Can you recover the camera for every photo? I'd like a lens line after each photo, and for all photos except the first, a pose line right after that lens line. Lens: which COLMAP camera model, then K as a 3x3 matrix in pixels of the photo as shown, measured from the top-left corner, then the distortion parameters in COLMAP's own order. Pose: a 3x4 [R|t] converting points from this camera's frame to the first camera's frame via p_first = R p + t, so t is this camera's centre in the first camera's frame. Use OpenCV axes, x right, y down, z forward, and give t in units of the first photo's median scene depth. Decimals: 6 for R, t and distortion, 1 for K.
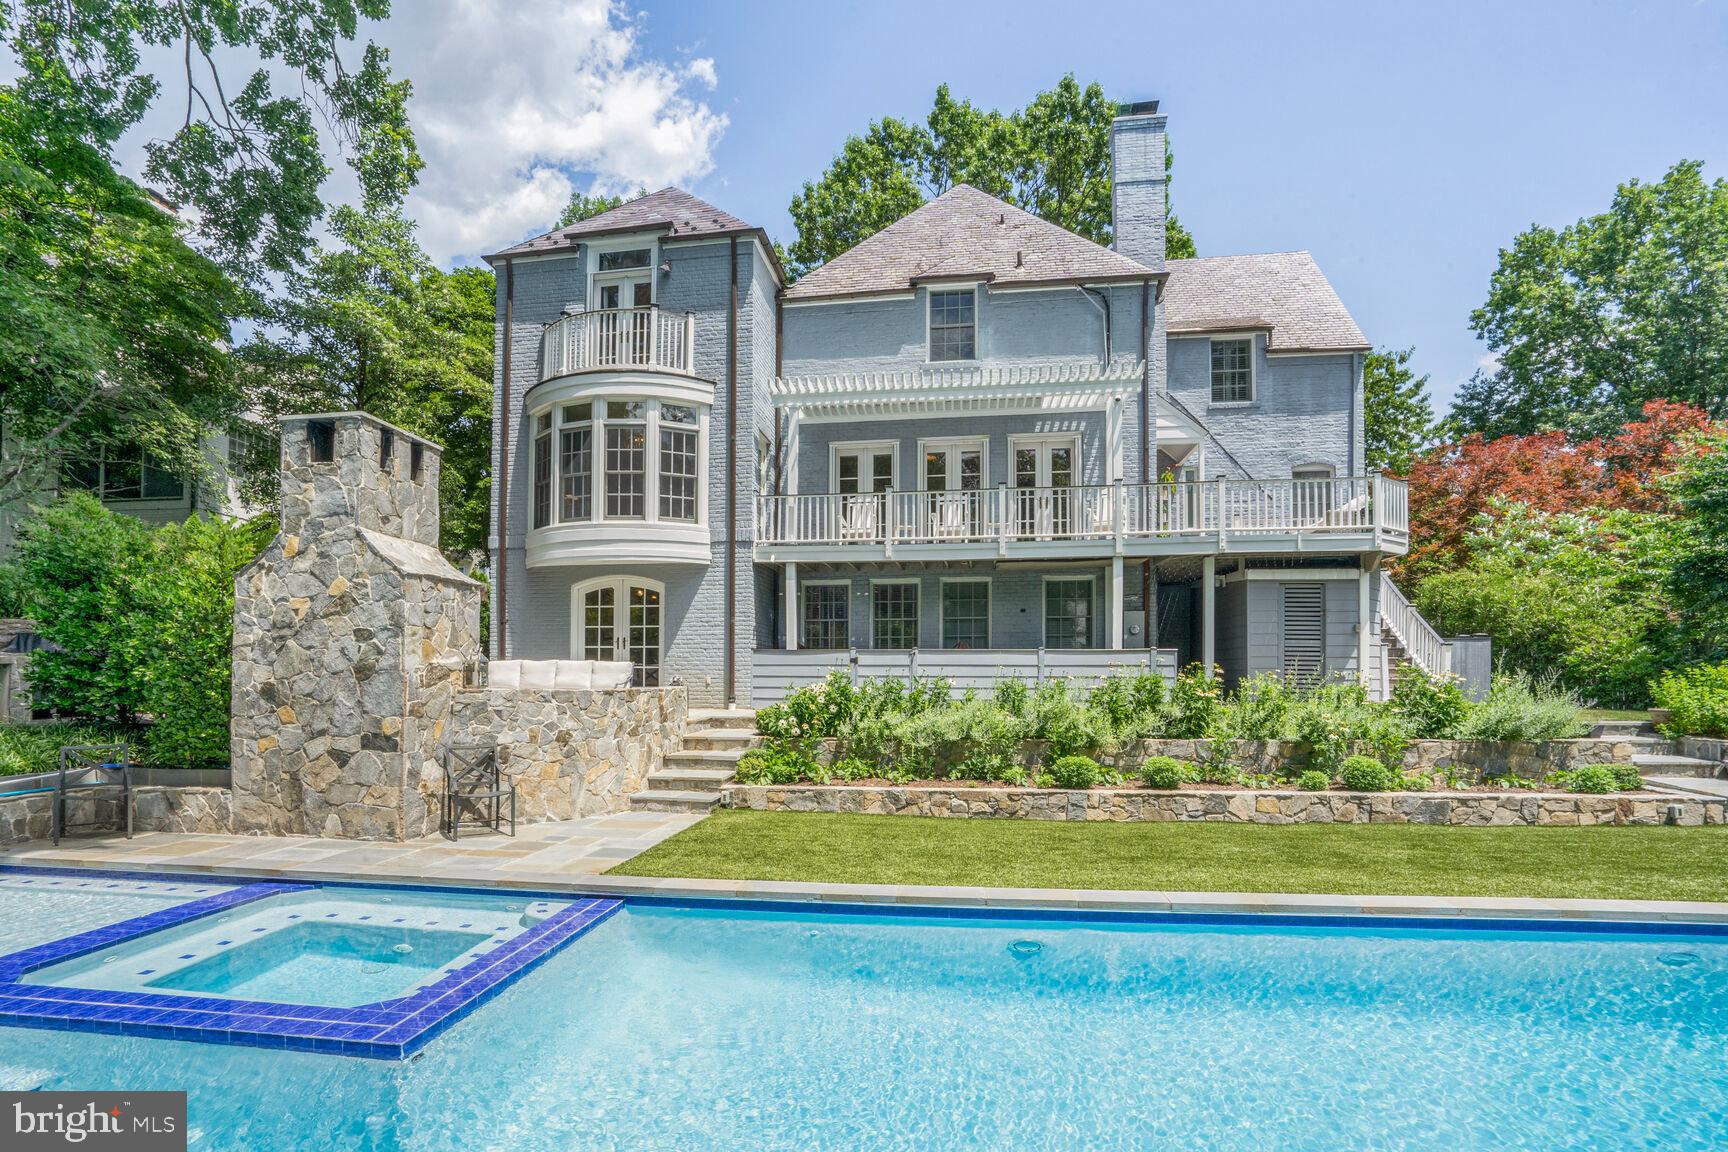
lens RADIAL K [[819.7, 0, 853.2], [0, 819.7, 679.4], [0, 0, 1]] dist [-0.043516, 0.011753]
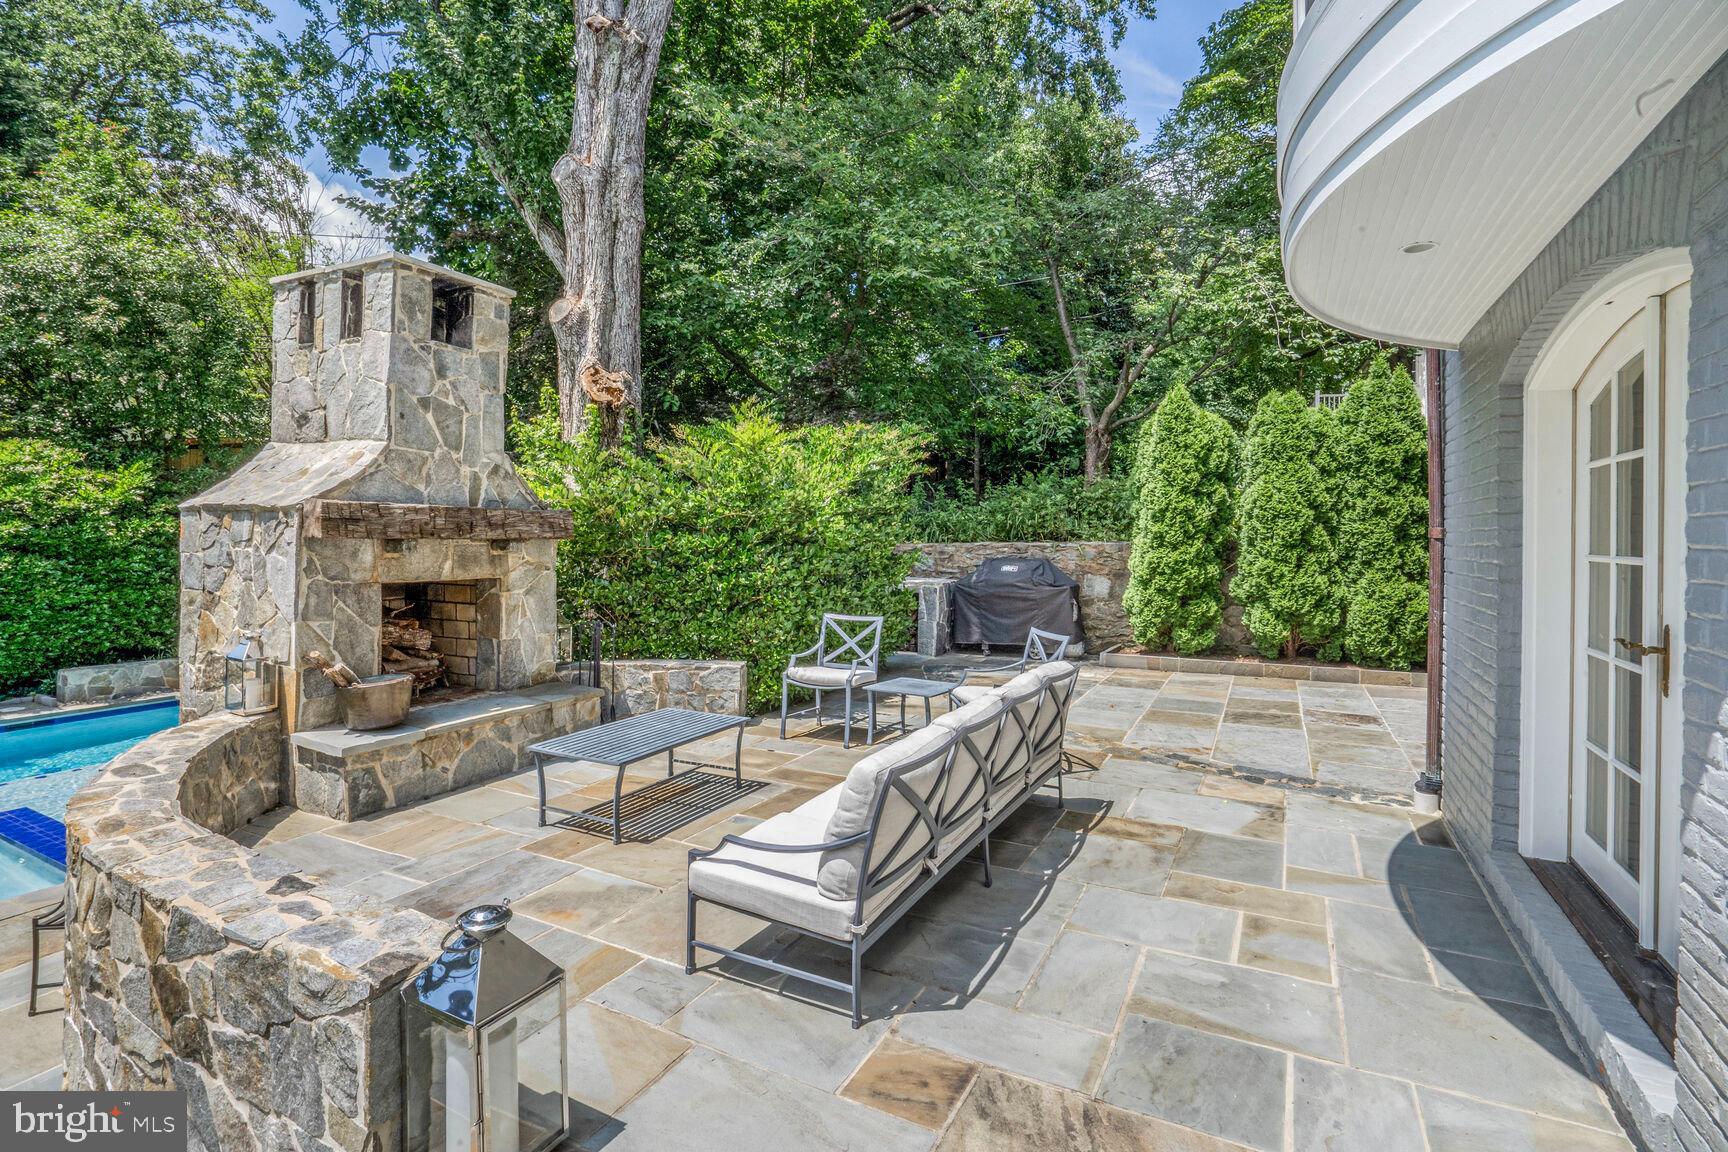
lens RADIAL K [[819.7, 0, 863.0], [0, 819.7, 515.2], [0, 0, 1]] dist [-0.043516, 0.011753]
pose [[-0.333685, -0.022599, -0.942414, -0.092612], [-0.029727, 0.999468, -0.013441, -0.097256], [0.942216, 0.023530, -0.334179, 1.266017]]
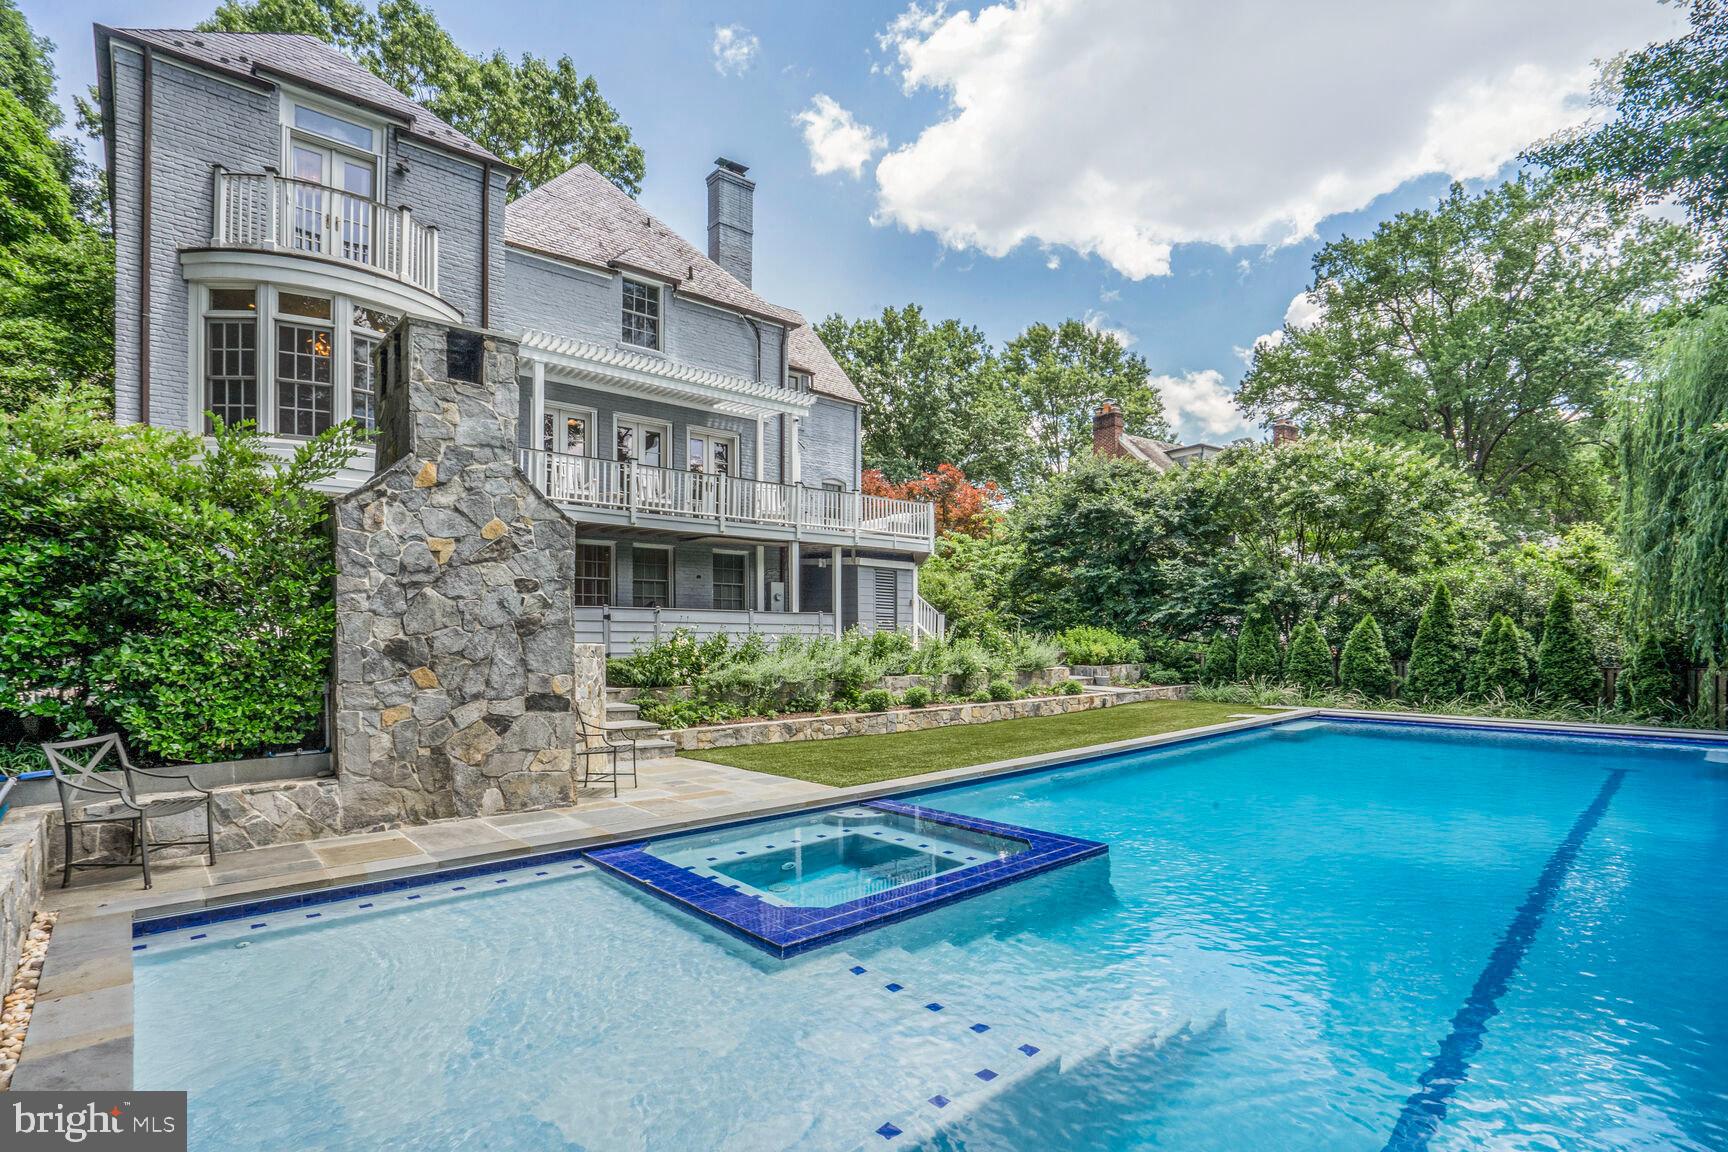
lens RADIAL K [[819.7, 0, 851.4], [0, 819.7, 638.7], [0, 0, 1]] dist [-0.043516, 0.011753]
pose [[0.658483, -0.004449, 0.752582, -0.779837], [0.001914, 0.999989, 0.004237, 0.000814], [-0.752593, -0.001349, 0.658484, 0.090300]]
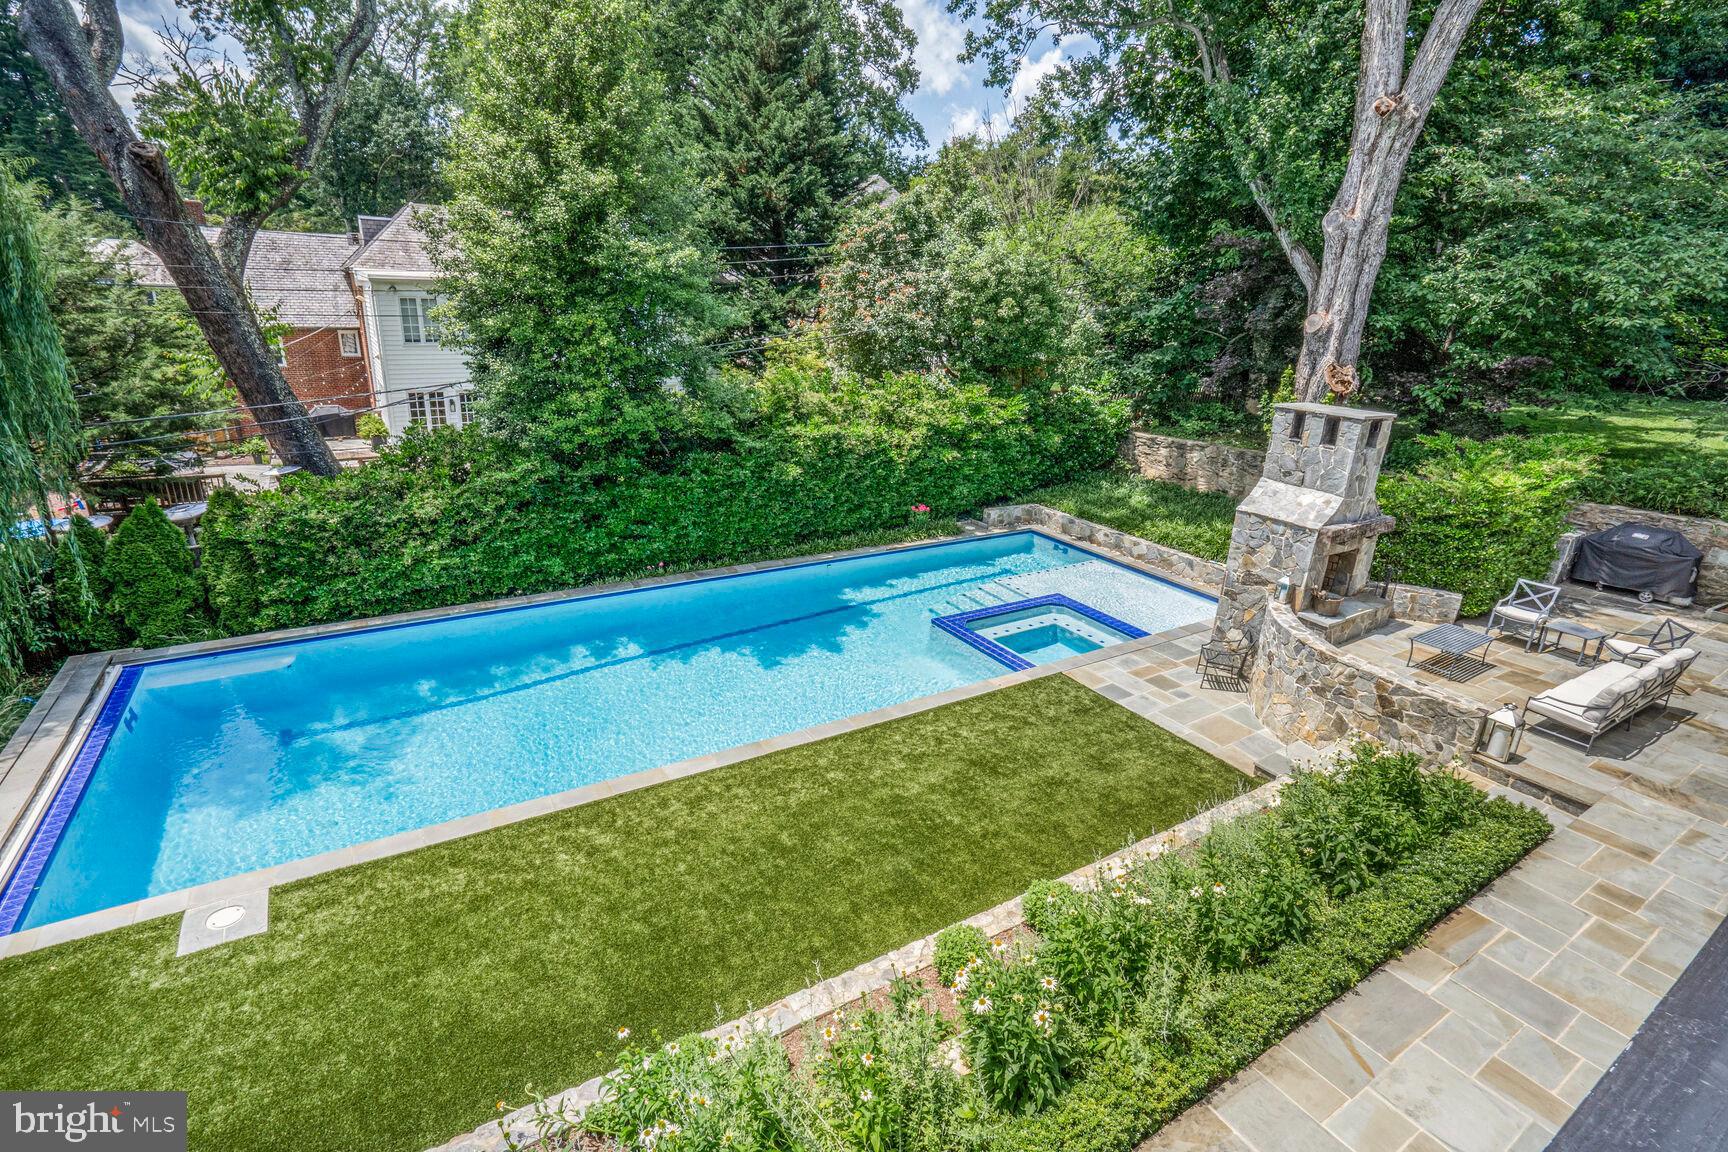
lens RADIAL K [[819.7, 0, 834.9], [0, 819.7, 585.9], [0, 0, 1]] dist [-0.043516, 0.011753]
pose [[-0.778495, 0.187863, -0.598877, 0.767165], [-0.041255, 0.936776, 0.347489, -0.375213], [0.626294, 0.295225, -0.721525, 1.242024]]
